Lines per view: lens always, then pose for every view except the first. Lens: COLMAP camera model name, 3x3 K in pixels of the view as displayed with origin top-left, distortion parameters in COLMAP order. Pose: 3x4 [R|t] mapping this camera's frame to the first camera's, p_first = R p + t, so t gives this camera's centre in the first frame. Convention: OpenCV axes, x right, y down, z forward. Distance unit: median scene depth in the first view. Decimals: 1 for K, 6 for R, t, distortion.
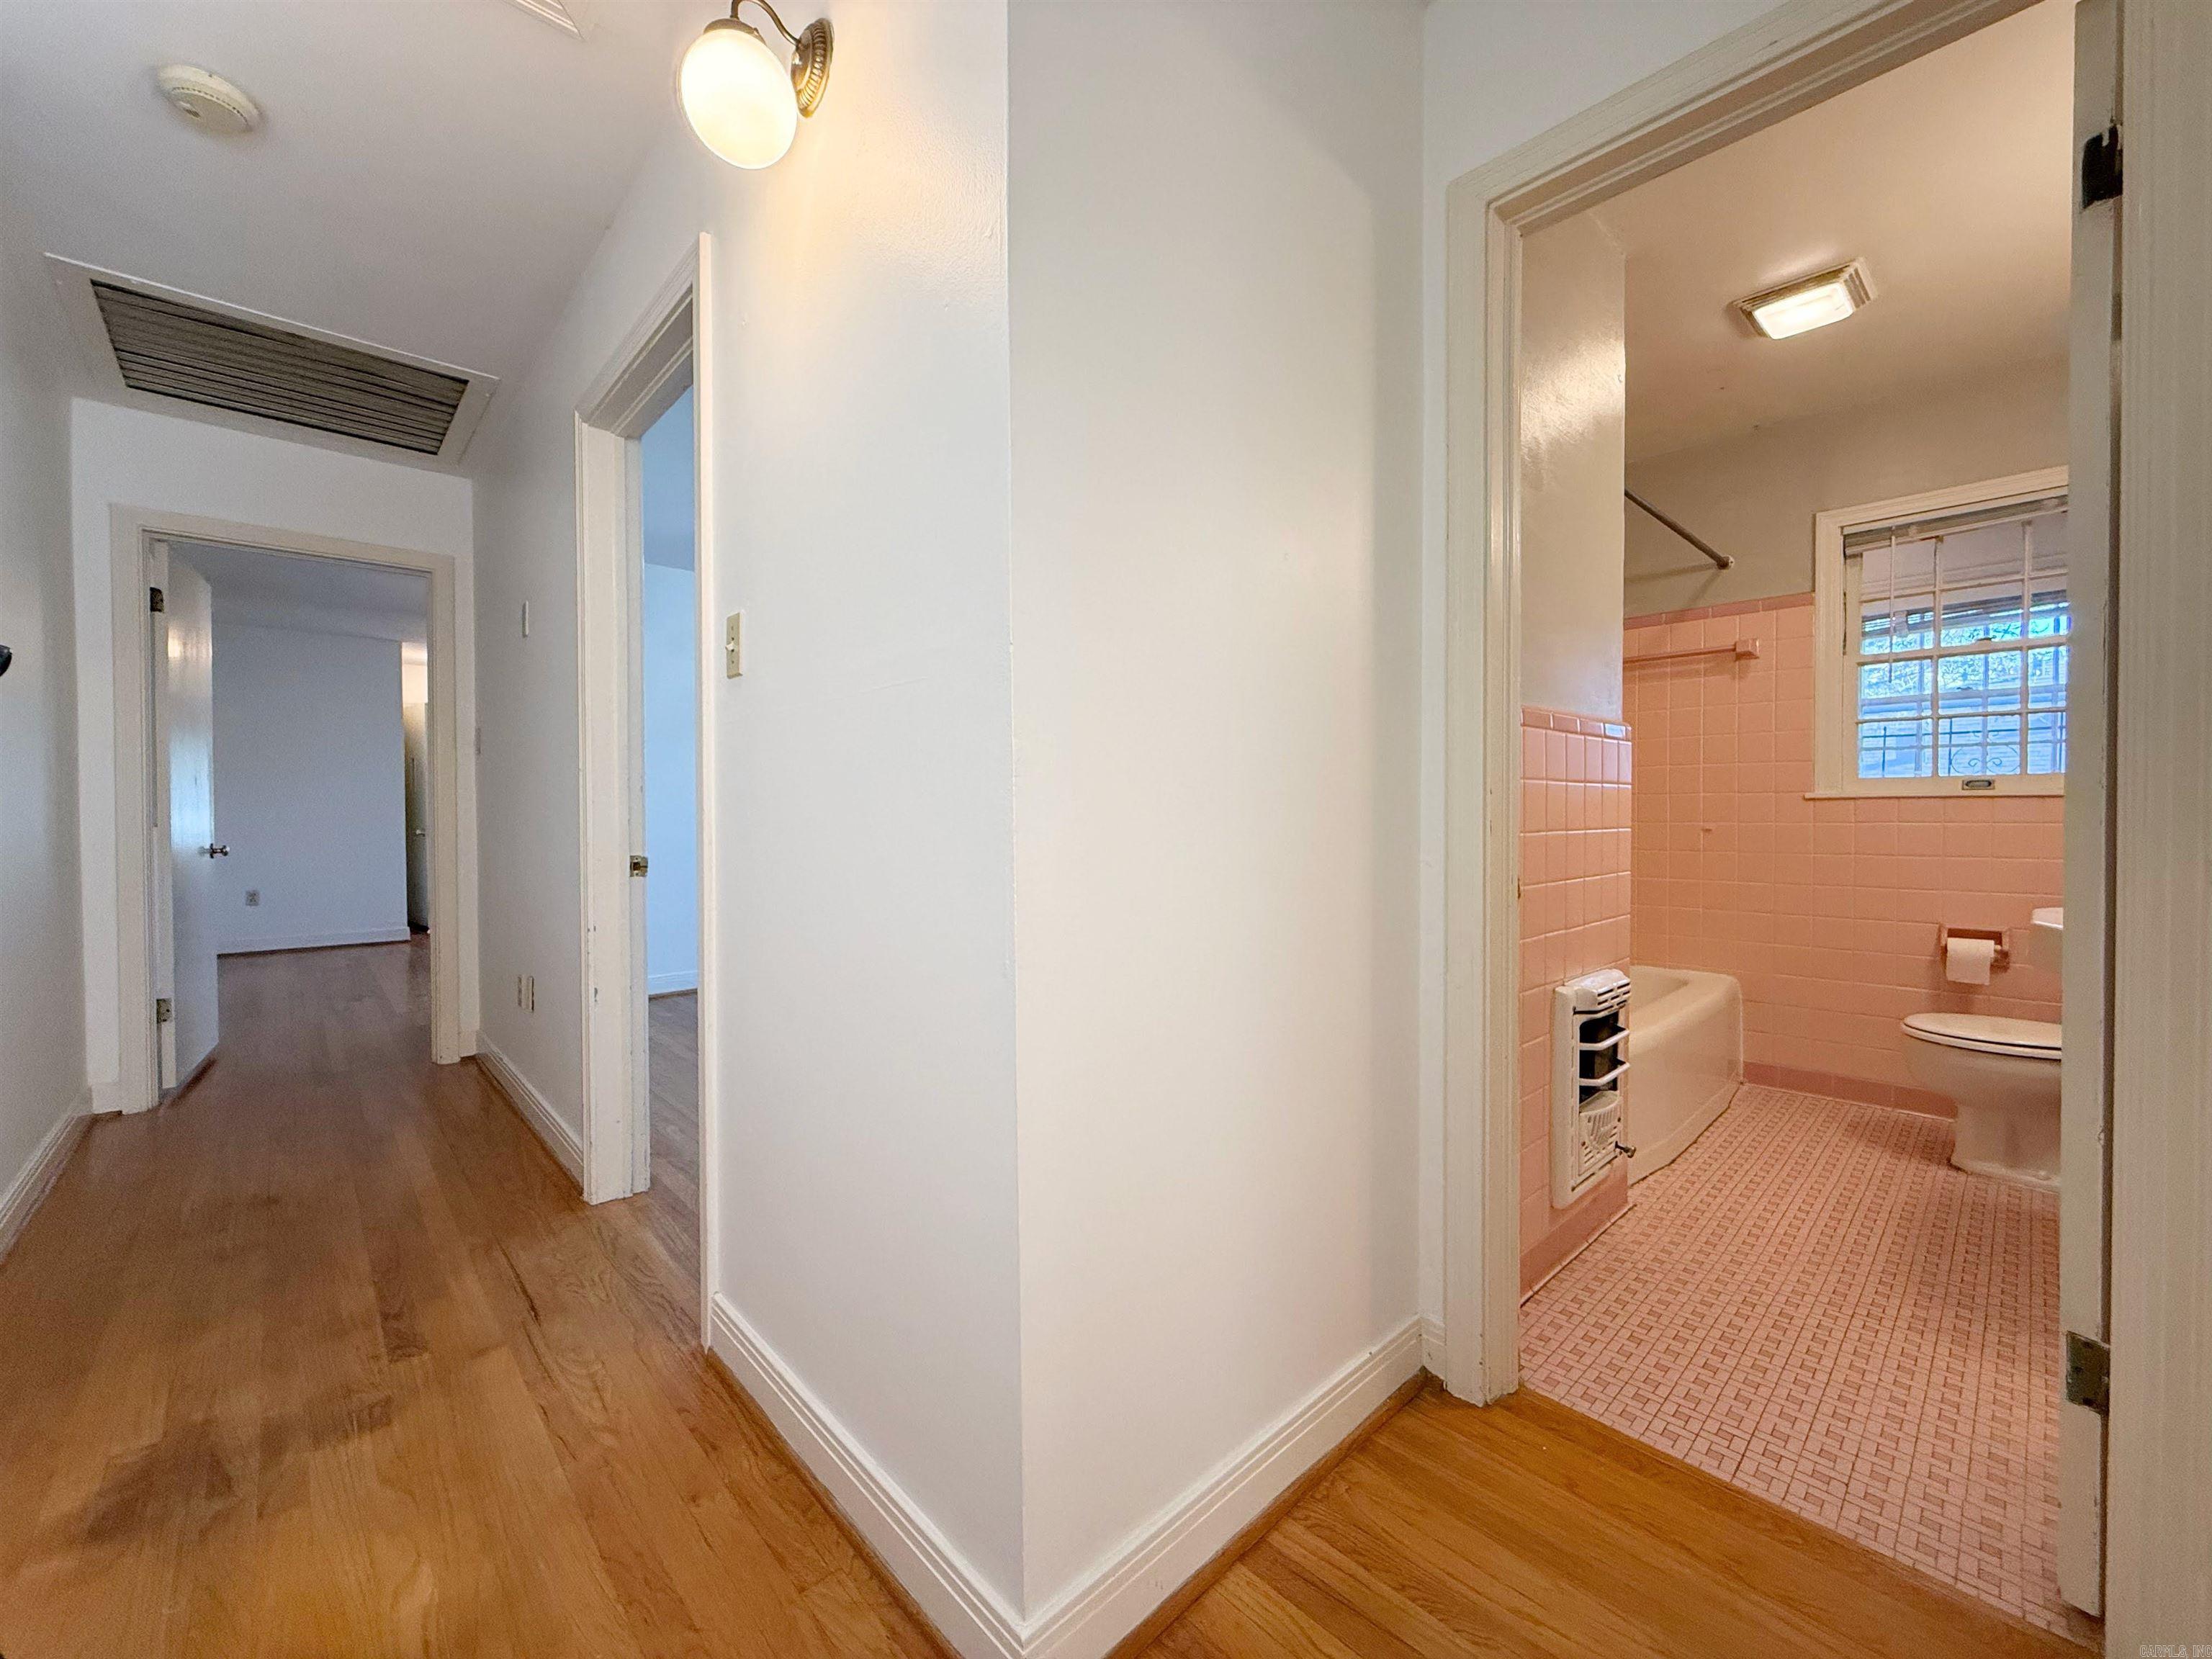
lens RADIAL K [[877.0, 0, 1104.7], [0, 877.0, 829.0], [0, 0, 1]] dist [-0.000958, -0.000105]
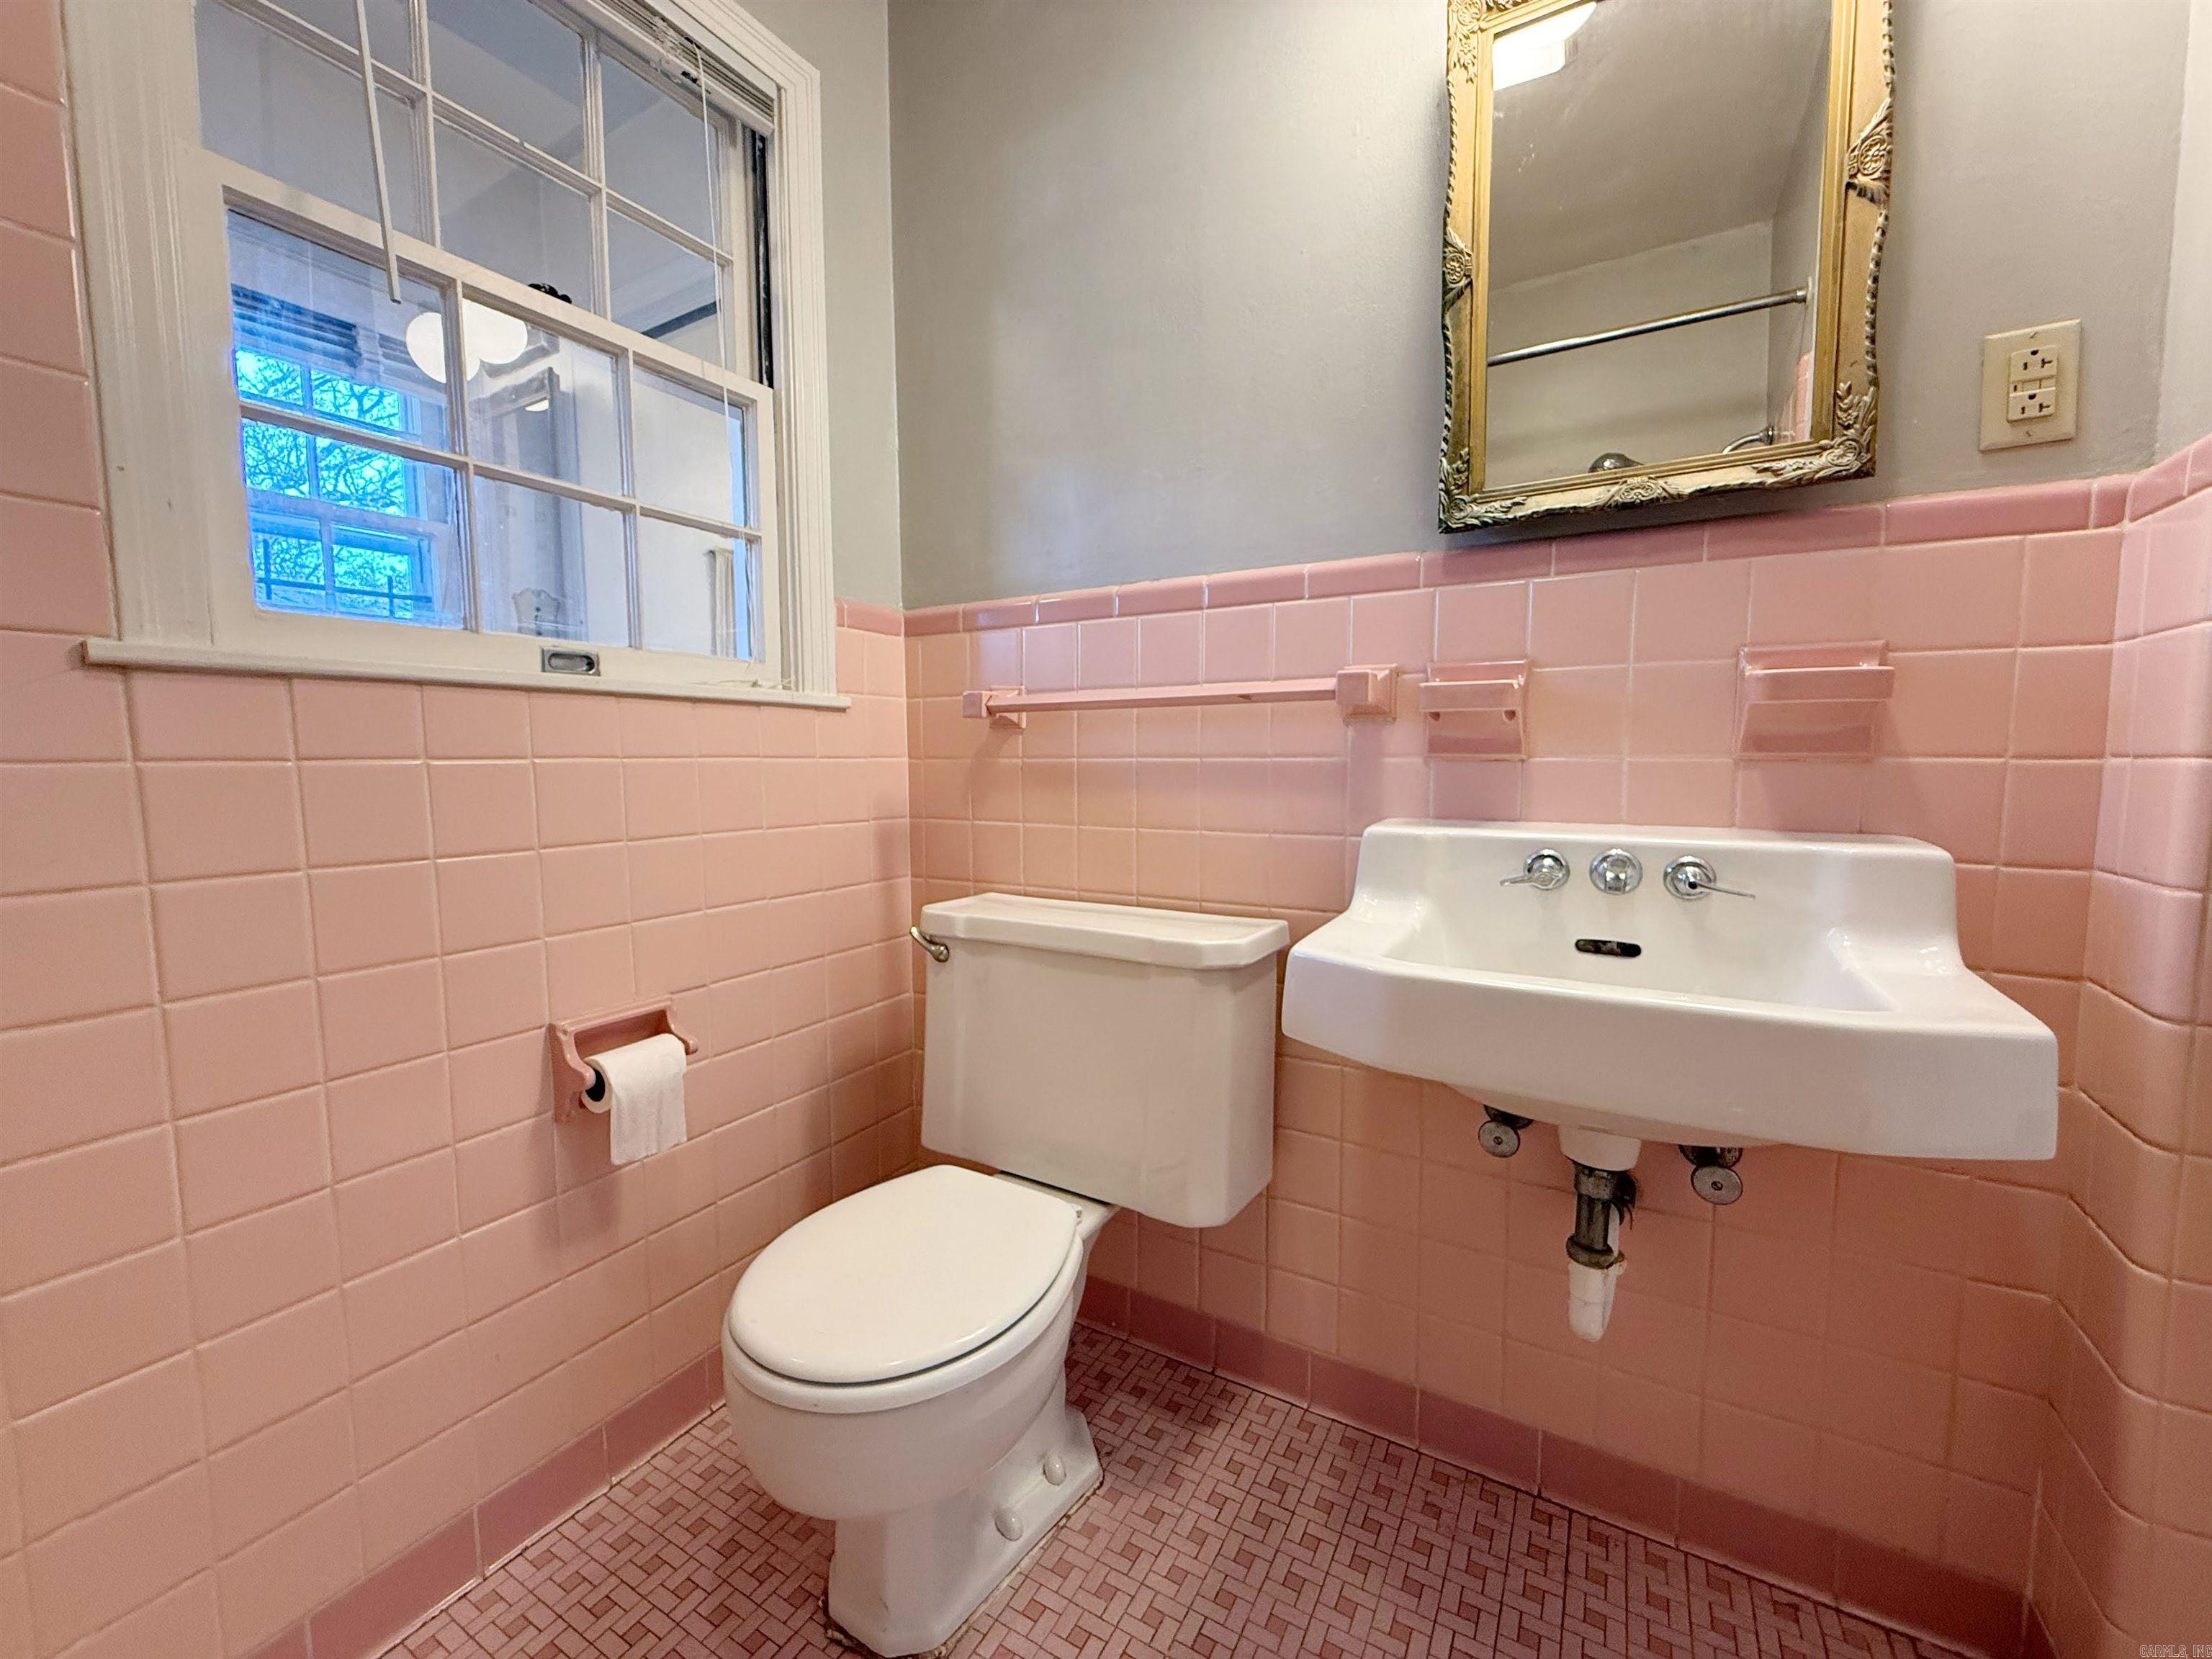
lens RADIAL K [[881.5, 0, 1104.1], [0, 881.5, 827.7], [0, 0, 1]] dist [-0.001044, -0.000046]
pose [[-0.279535, -0.074148, 0.957268, 0.498108], [0.020043, 0.996346, 0.083028, -0.003232], [-0.959926, 0.042396, -0.277027, 0.823251]]
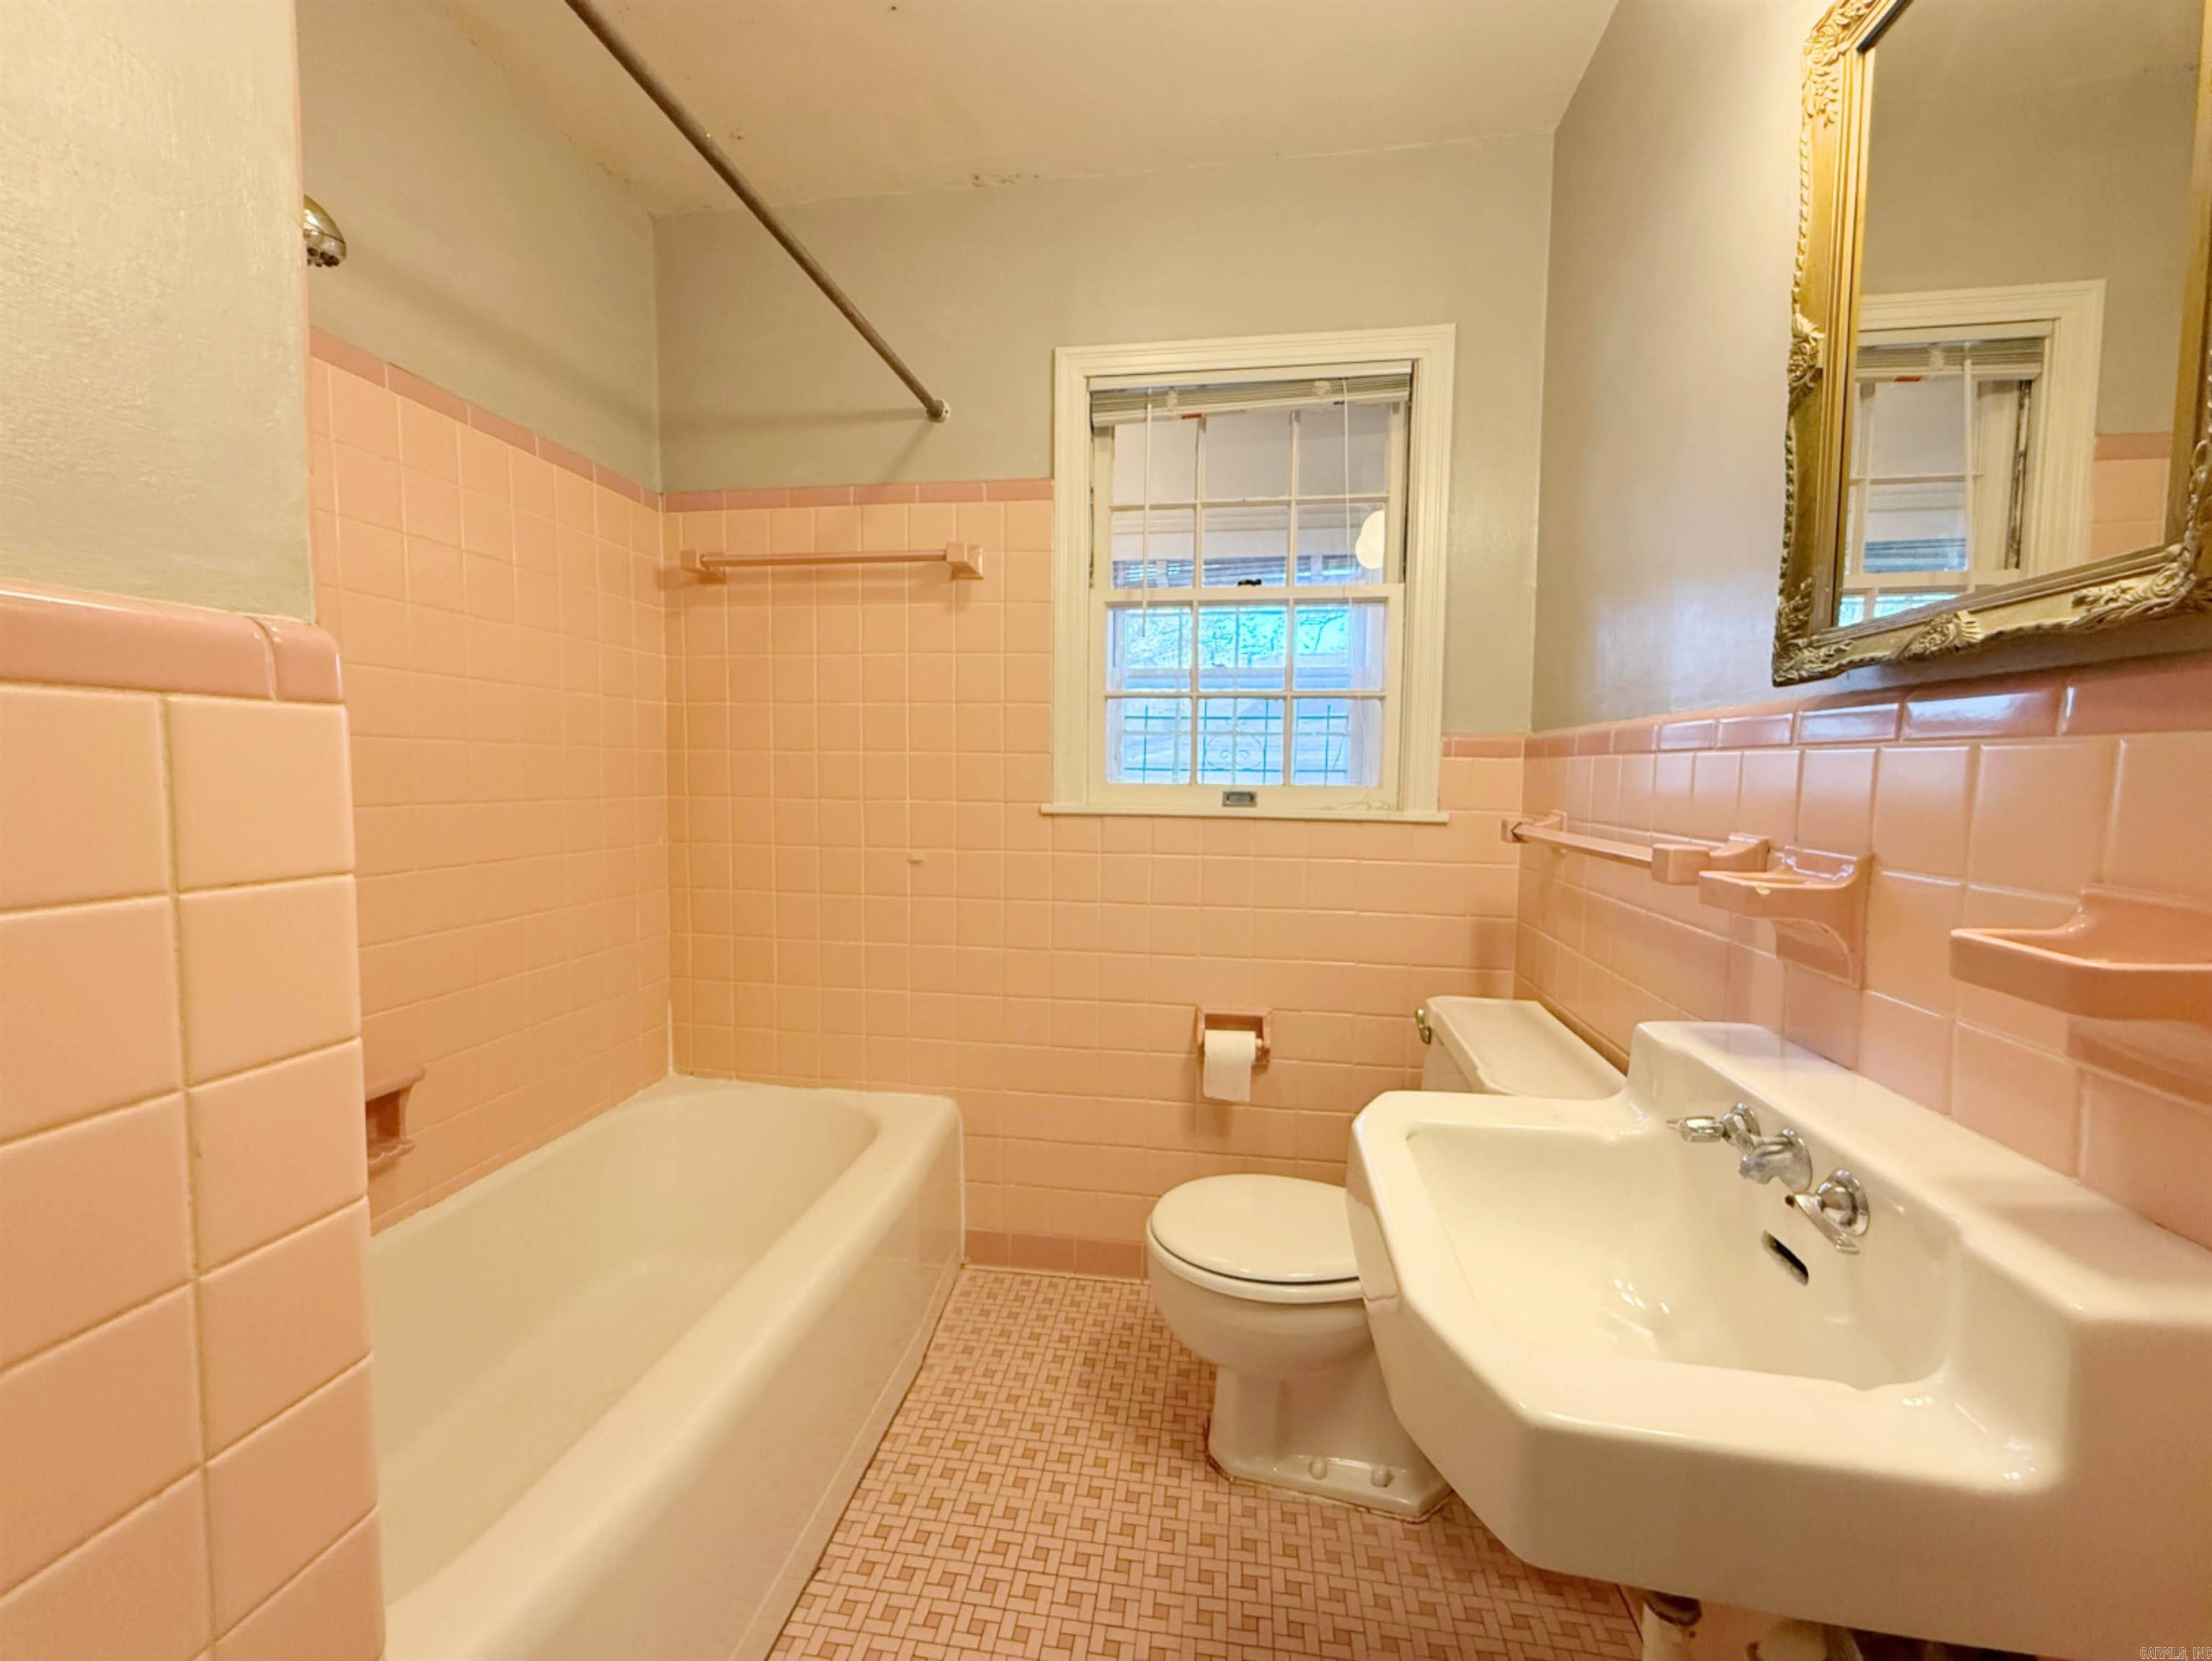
lens RADIAL K [[881.6, 0, 1104.1], [0, 881.6, 828.7], [0, 0, 1]] dist [-0.001044, -0.000046]
pose [[0.788341, -0.028171, 0.614593, 0.458484], [-0.004754, 0.998642, 0.051873, -0.058281], [-0.615220, -0.043815, 0.787137, 0.488516]]
